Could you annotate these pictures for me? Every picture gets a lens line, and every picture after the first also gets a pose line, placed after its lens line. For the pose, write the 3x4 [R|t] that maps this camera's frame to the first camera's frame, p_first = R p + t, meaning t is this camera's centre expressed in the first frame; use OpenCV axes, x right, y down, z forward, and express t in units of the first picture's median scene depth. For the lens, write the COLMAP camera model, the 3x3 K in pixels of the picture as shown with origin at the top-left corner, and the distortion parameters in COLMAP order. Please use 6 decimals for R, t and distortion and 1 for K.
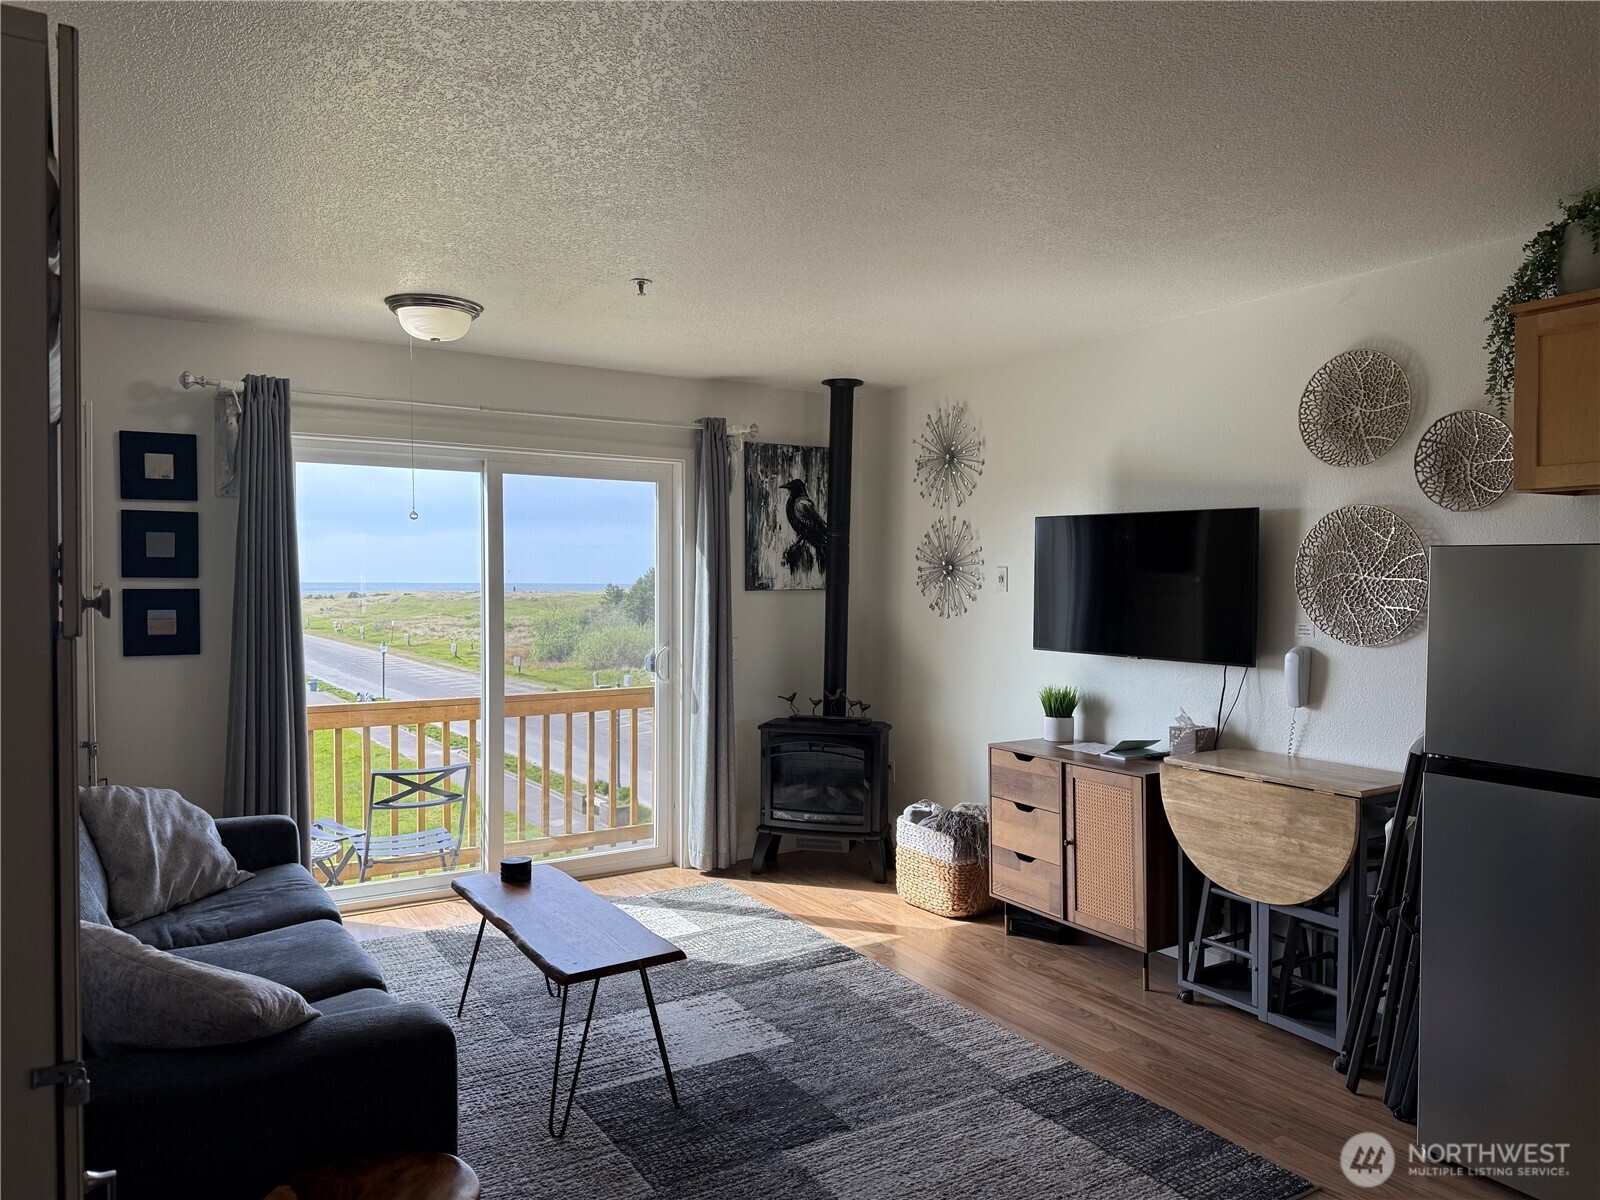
lens RADIAL K [[1112.7, 0, 792.6], [0, 1112.7, 607.1], [0, 0, 1]] dist [0.165355, -0.285741]
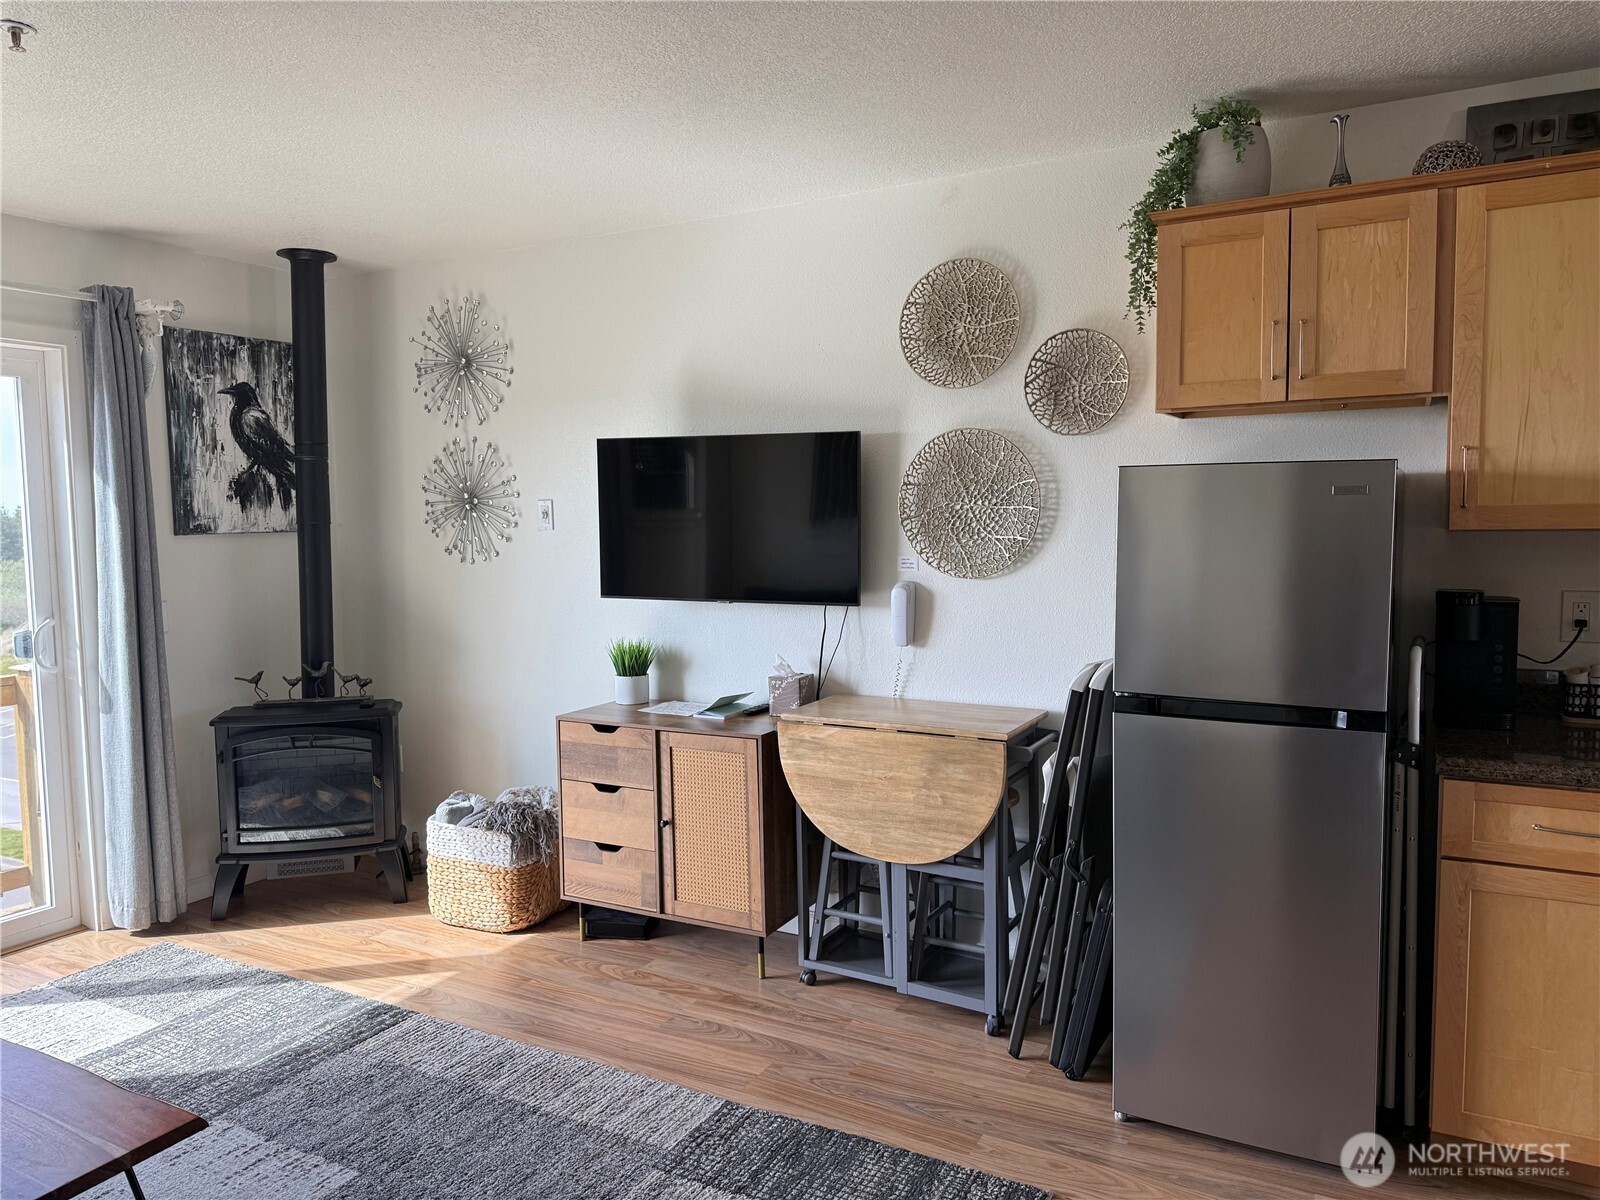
lens RADIAL K [[1112.7, 0, 792.6], [0, 1112.7, 607.1], [0, 0, 1]] dist [0.165355, -0.285741]
pose [[0.870781, -0.052592, 0.488851, -0.071769], [0.027736, 0.997934, 0.057955, -0.000169], [-0.490889, -0.036907, 0.870440, 0.208428]]
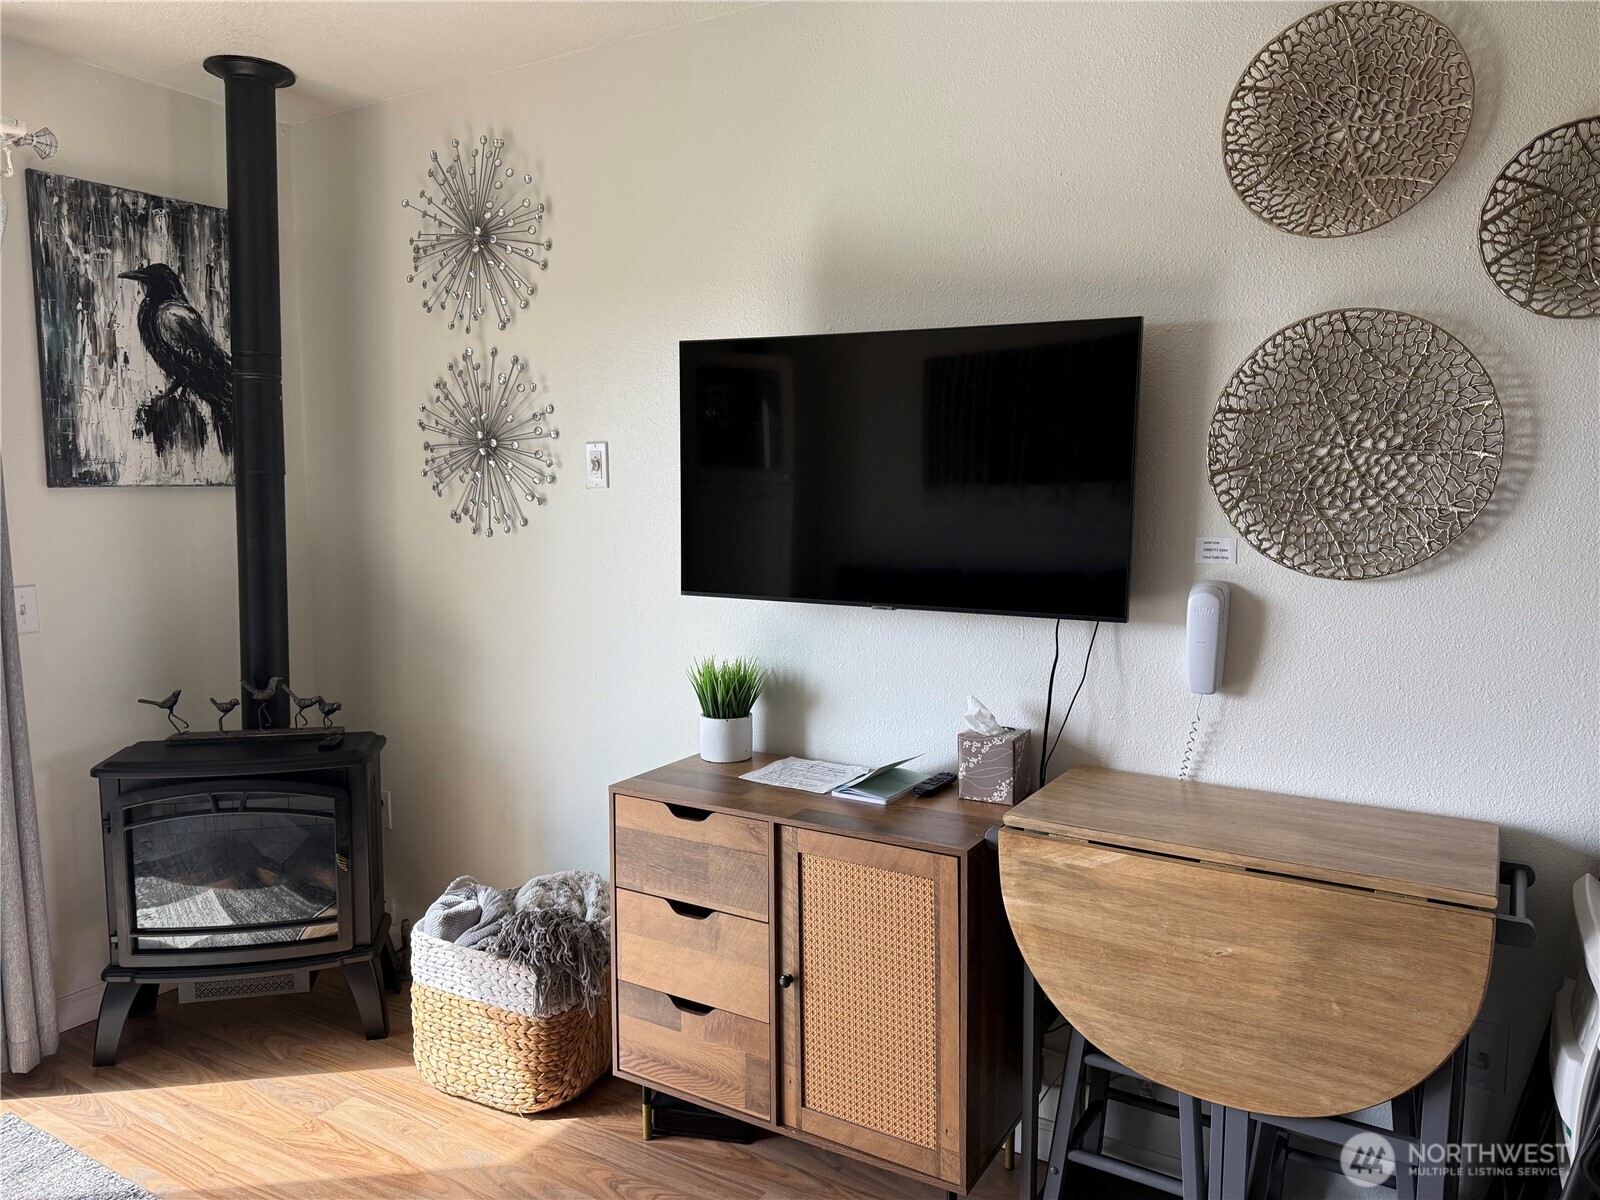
lens RADIAL K [[1121.7, 0, 800.0], [0, 1121.7, 600.0], [0, 0, 1]] dist [0.064979, -0.075036]
pose [[0.887554, -0.047362, 0.458263, 0.023034], [0.012510, 0.996812, 0.078793, -0.001147], [-0.460534, -0.064201, 0.885317, 0.523054]]
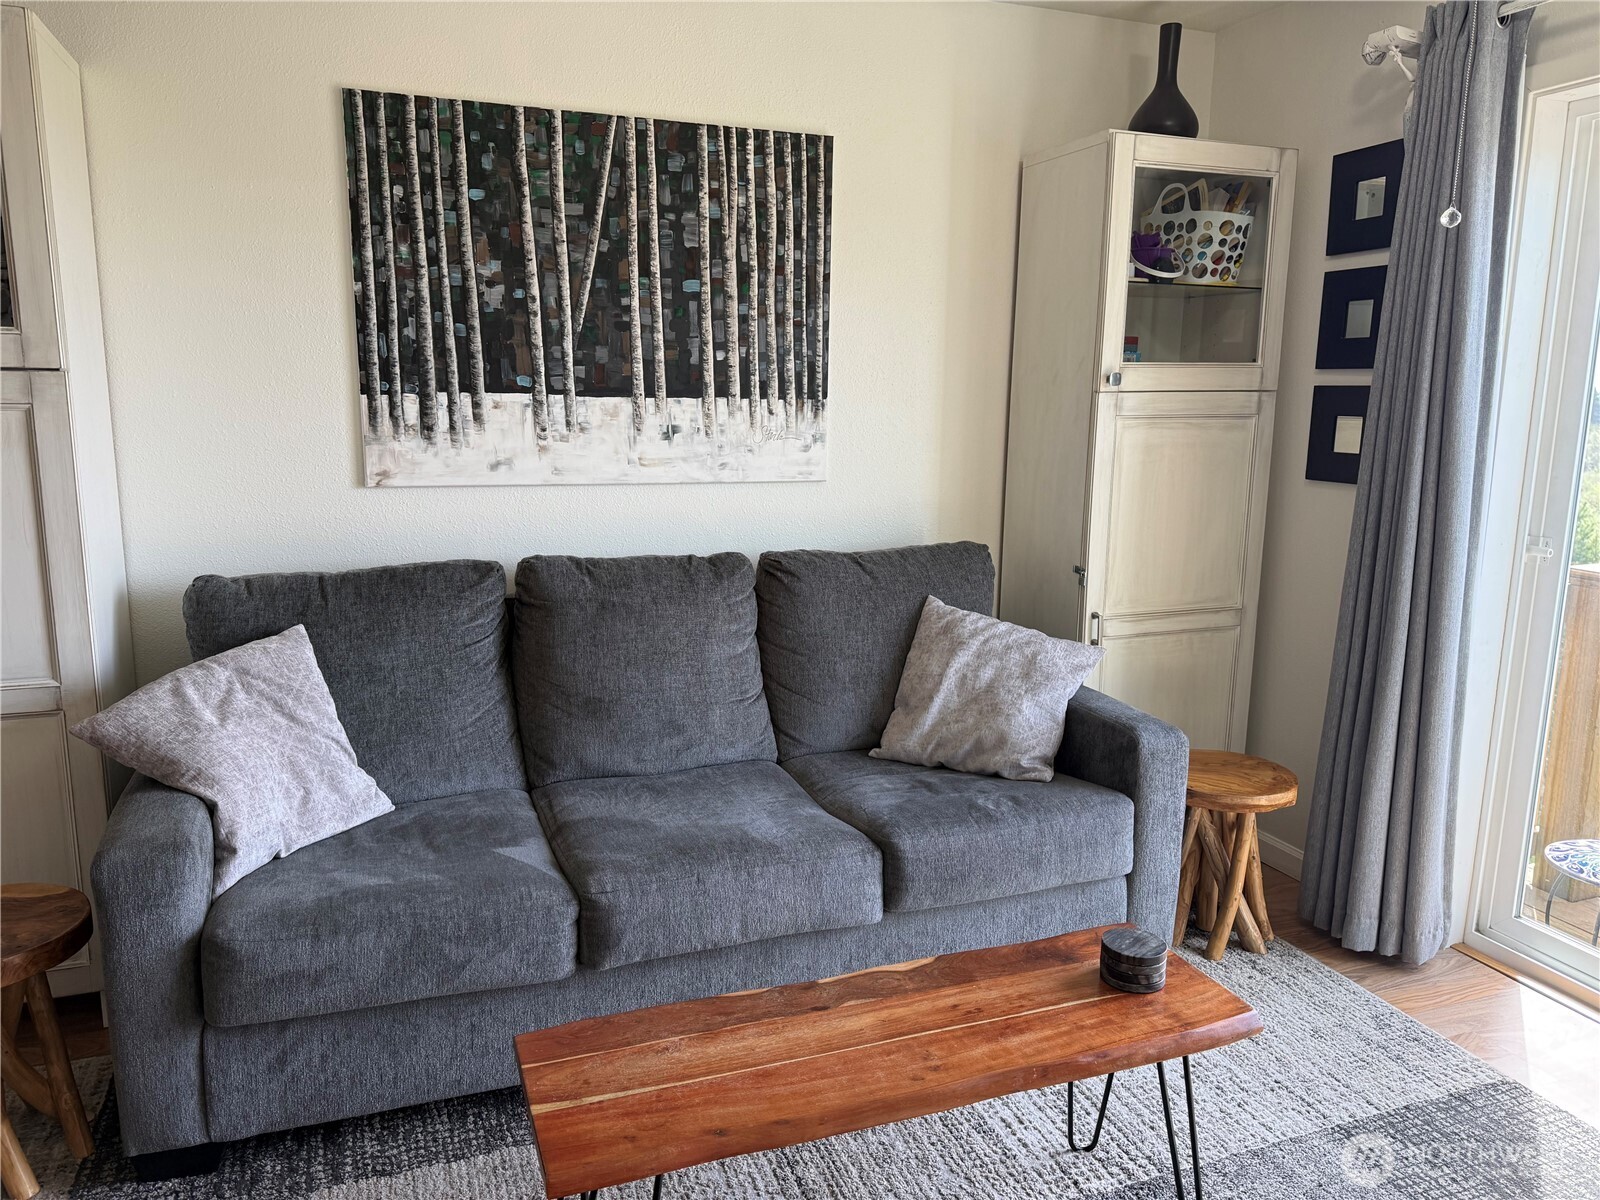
lens RADIAL K [[1112.7, 0, 792.6], [0, 1112.7, 607.1], [0, 0, 1]] dist [0.165355, -0.285741]
pose [[-0.225356, 0.168334, -0.959624, 0.182432], [-0.040018, 0.982530, 0.181750, 0.003199], [0.973454, 0.079361, -0.214683, 0.781529]]
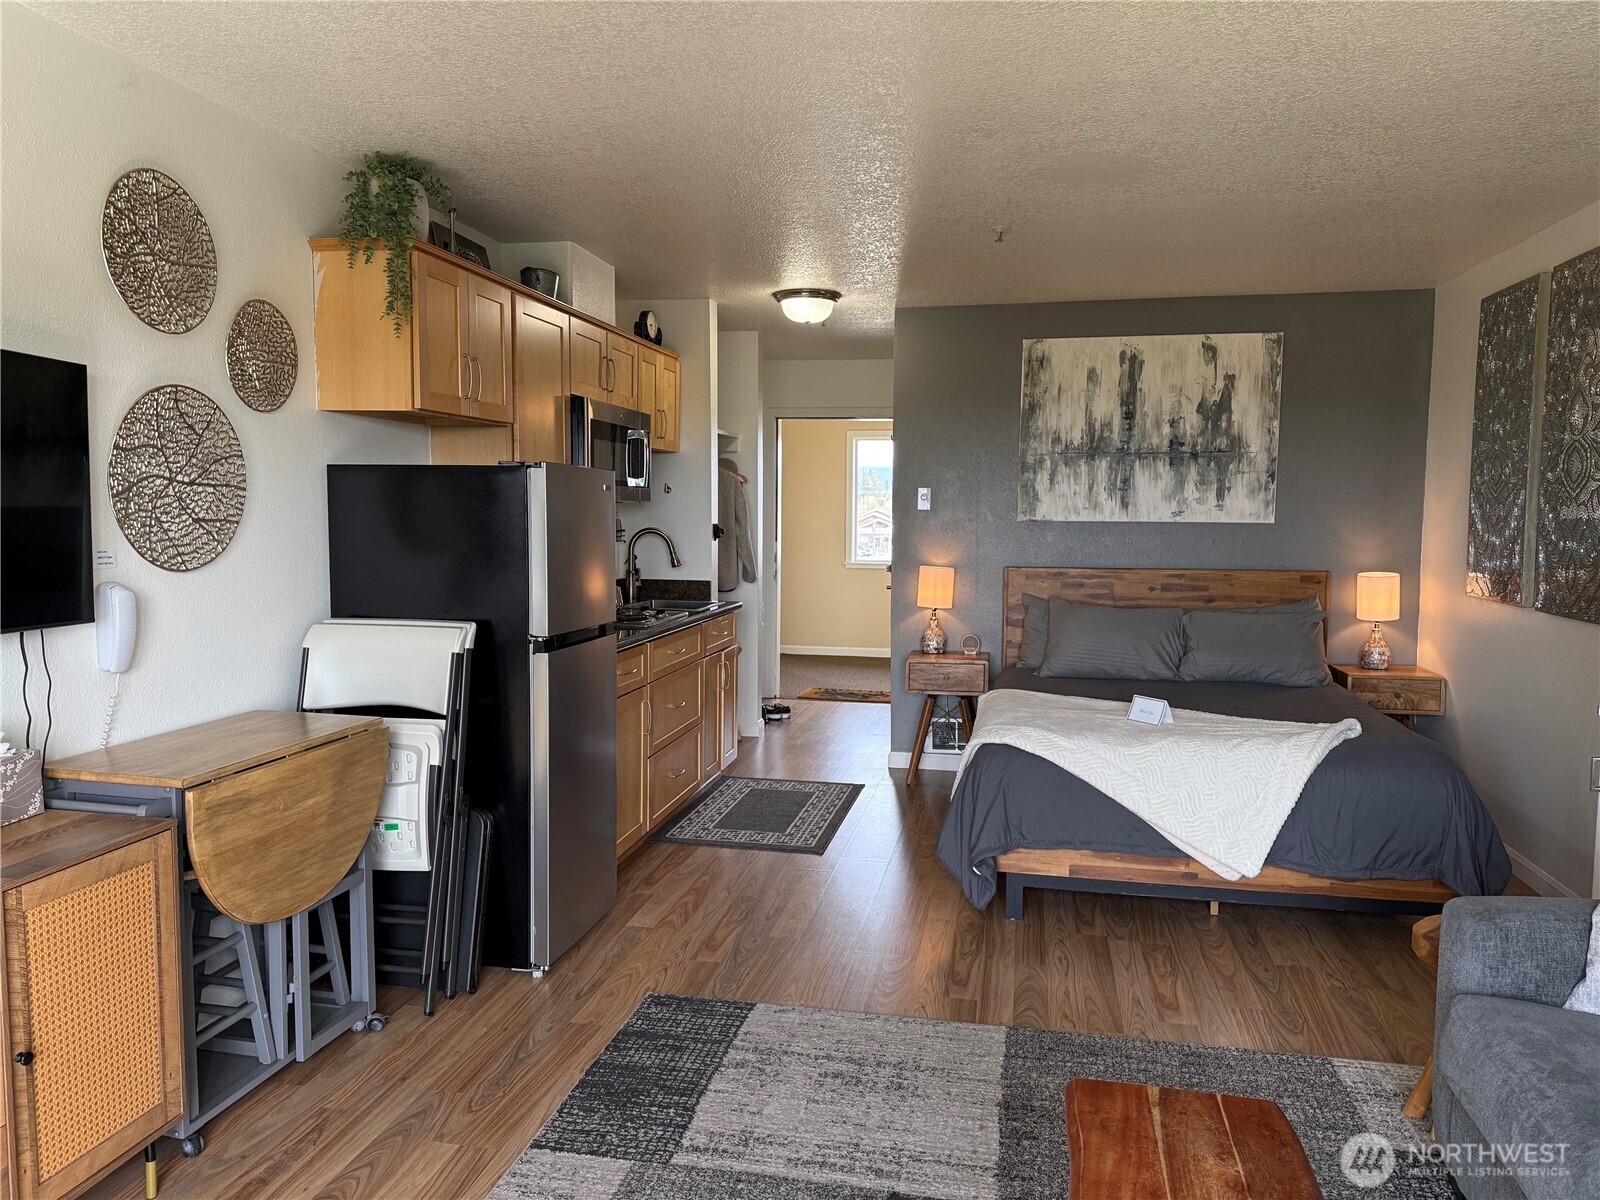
lens RADIAL K [[1101.4, 0, 803.0], [0, 1101.4, 606.5], [0, 0, 1]] dist [0.041898, -0.049152]
pose [[-0.727822, -0.067298, 0.682456, -0.259794], [0.010793, 0.993926, 0.109523, -0.016534], [-0.685681, 0.087079, -0.722675, 1.021538]]
